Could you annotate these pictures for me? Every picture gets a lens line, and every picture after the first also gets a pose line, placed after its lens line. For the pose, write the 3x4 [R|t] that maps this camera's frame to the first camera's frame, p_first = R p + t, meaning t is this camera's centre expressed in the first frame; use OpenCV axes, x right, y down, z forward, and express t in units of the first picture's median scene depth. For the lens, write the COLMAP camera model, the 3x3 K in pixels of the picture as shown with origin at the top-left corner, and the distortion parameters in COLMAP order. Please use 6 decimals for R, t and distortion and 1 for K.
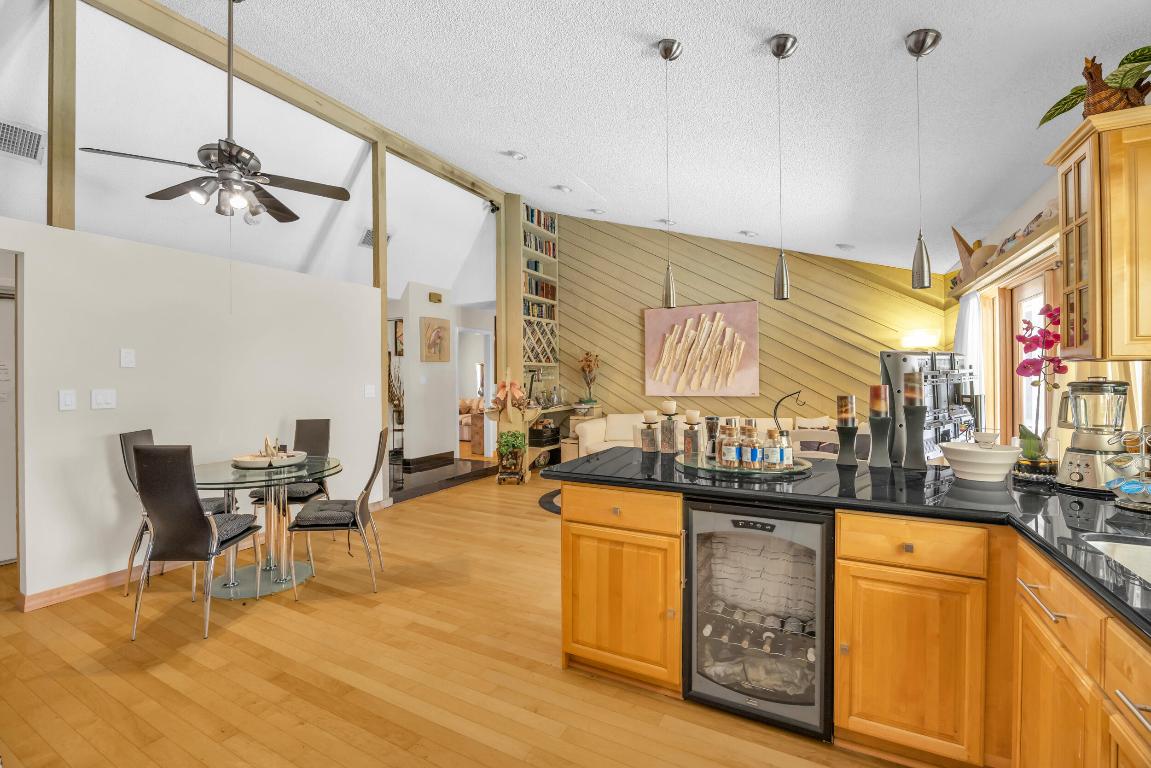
lens RADIAL K [[492.8, 0, 572.3], [0, 492.8, 381.6], [0, 0, 1]] dist [-0.021567, 0.000050]
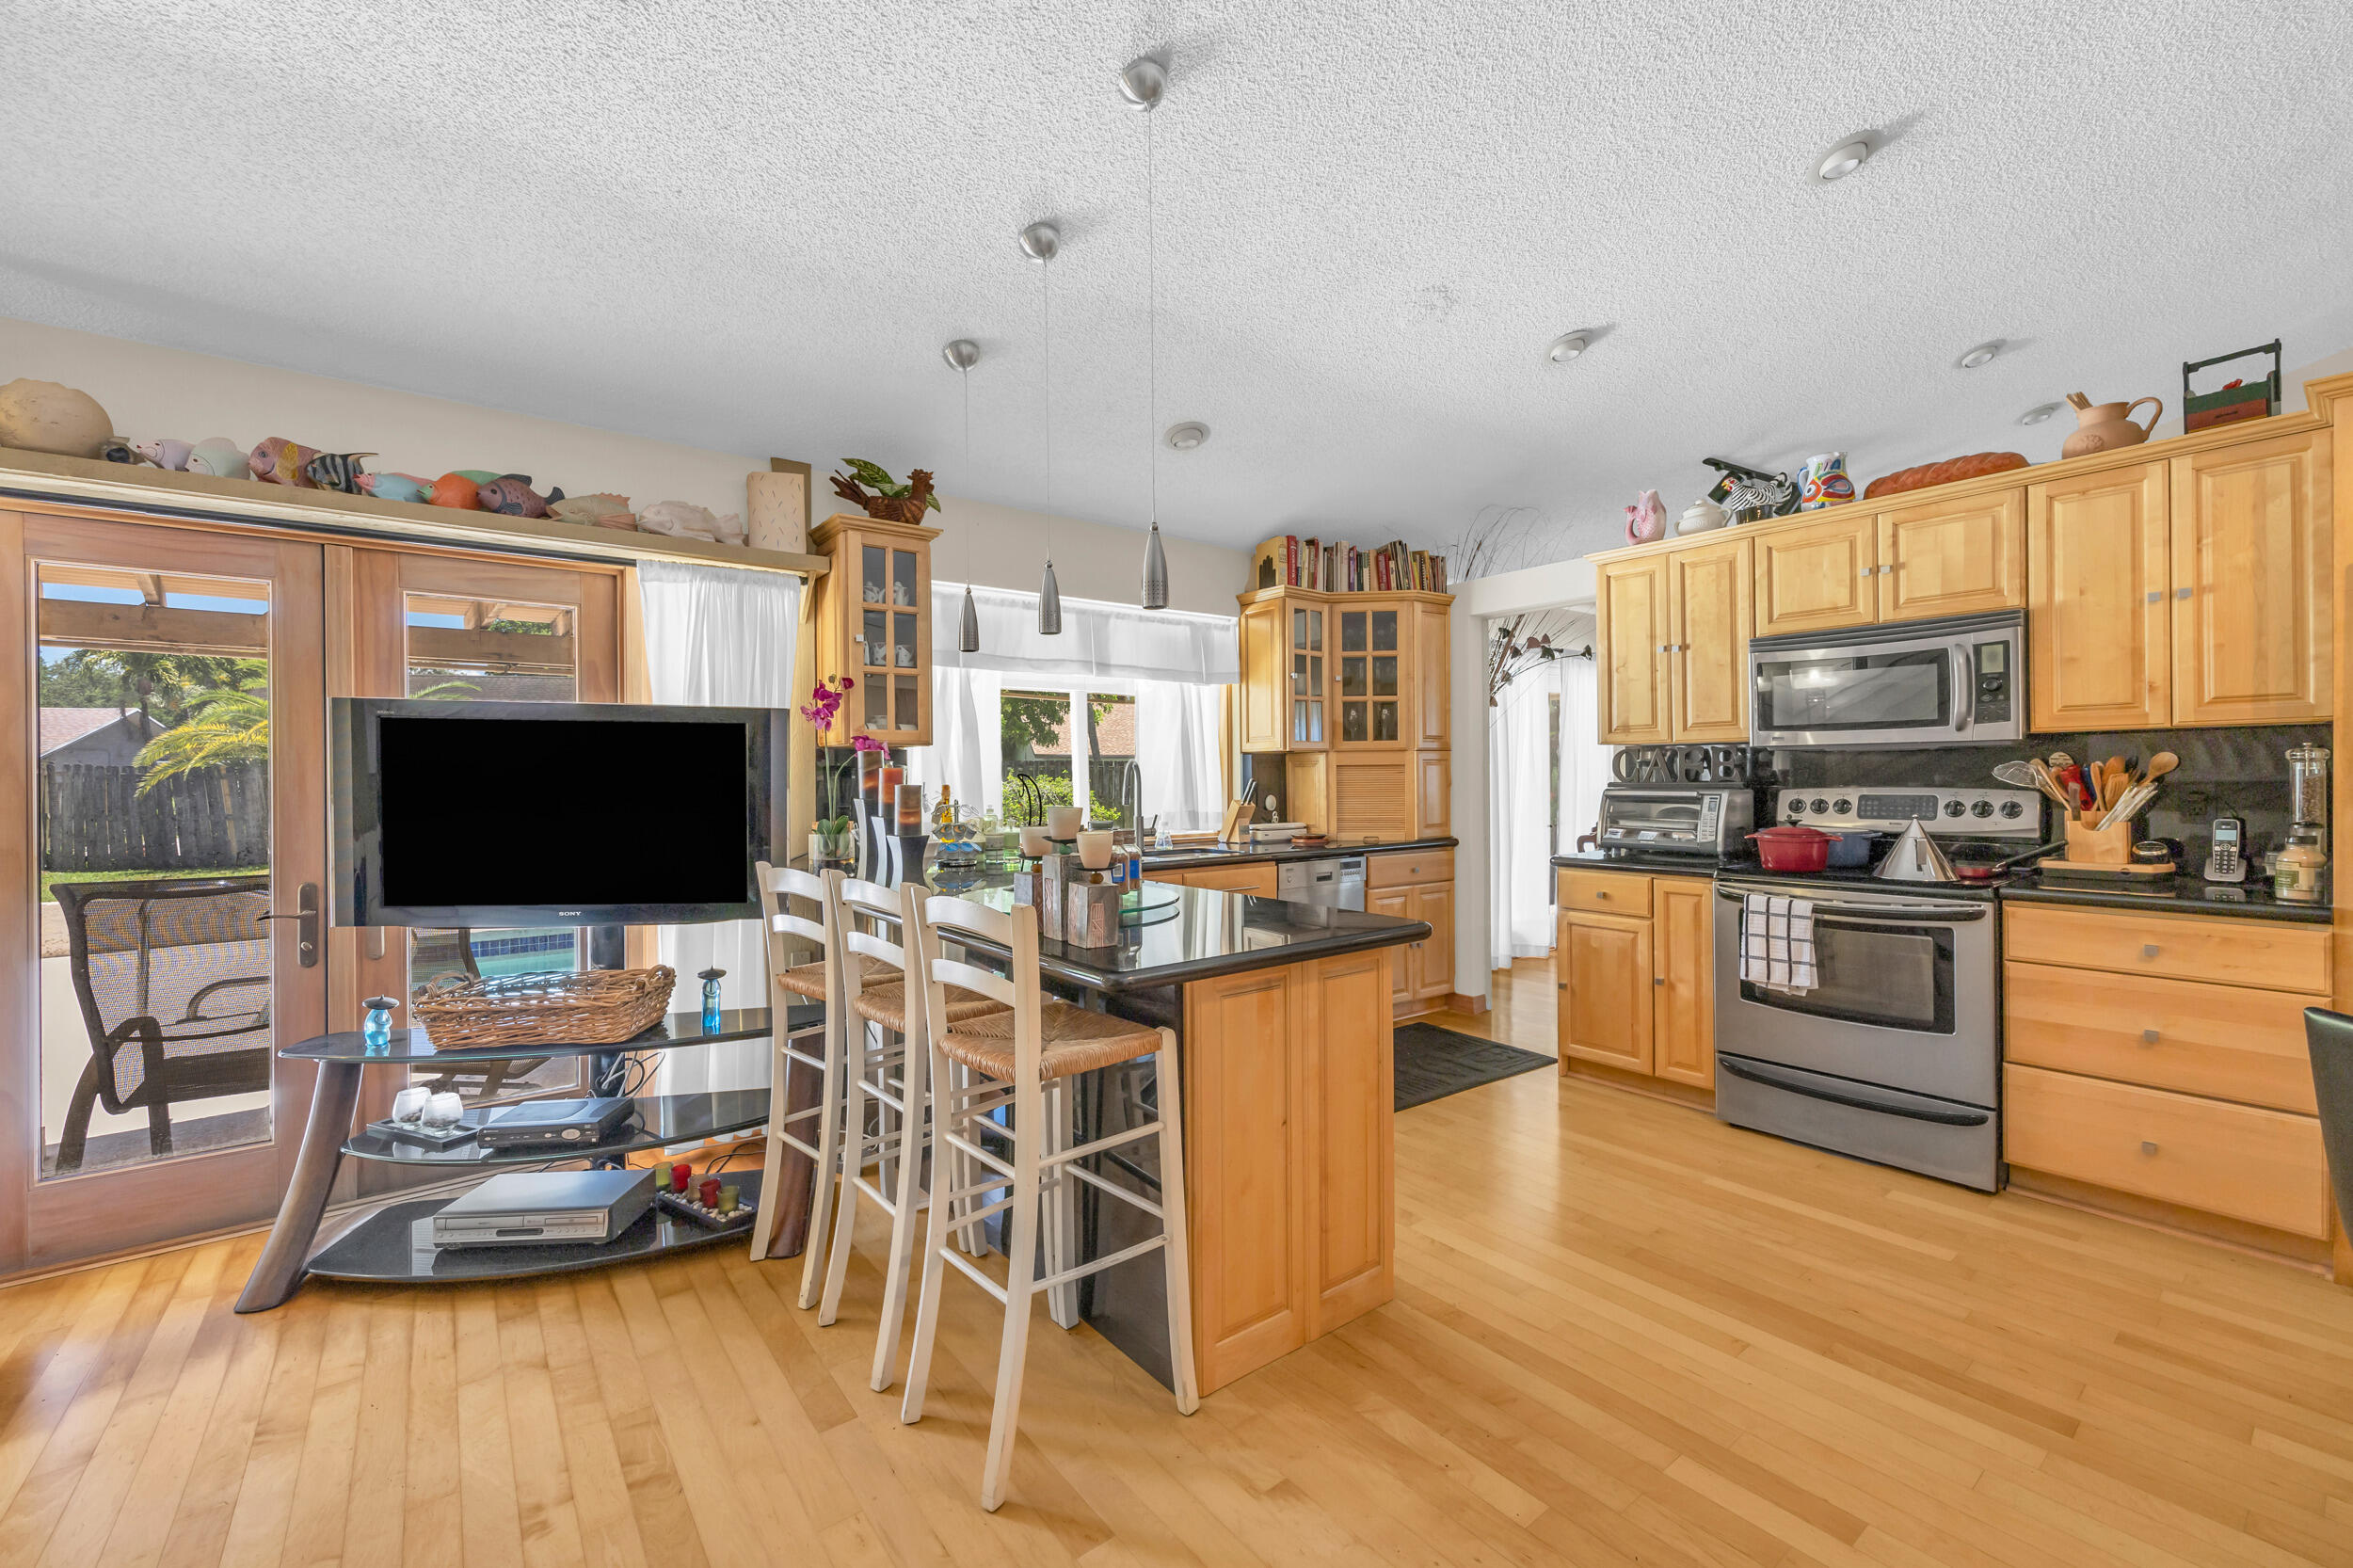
lens RADIAL K [[939.7, 0, 1171.8], [0, 939.7, 776.3], [0, 0, 1]] dist [0.000429, 0.000004]
pose [[-0.911103, 0.015582, 0.411885, -0.079753], [0.018129, 0.999833, 0.002278, 0.007792], [-0.411781, 0.009542, -0.911233, 0.691405]]
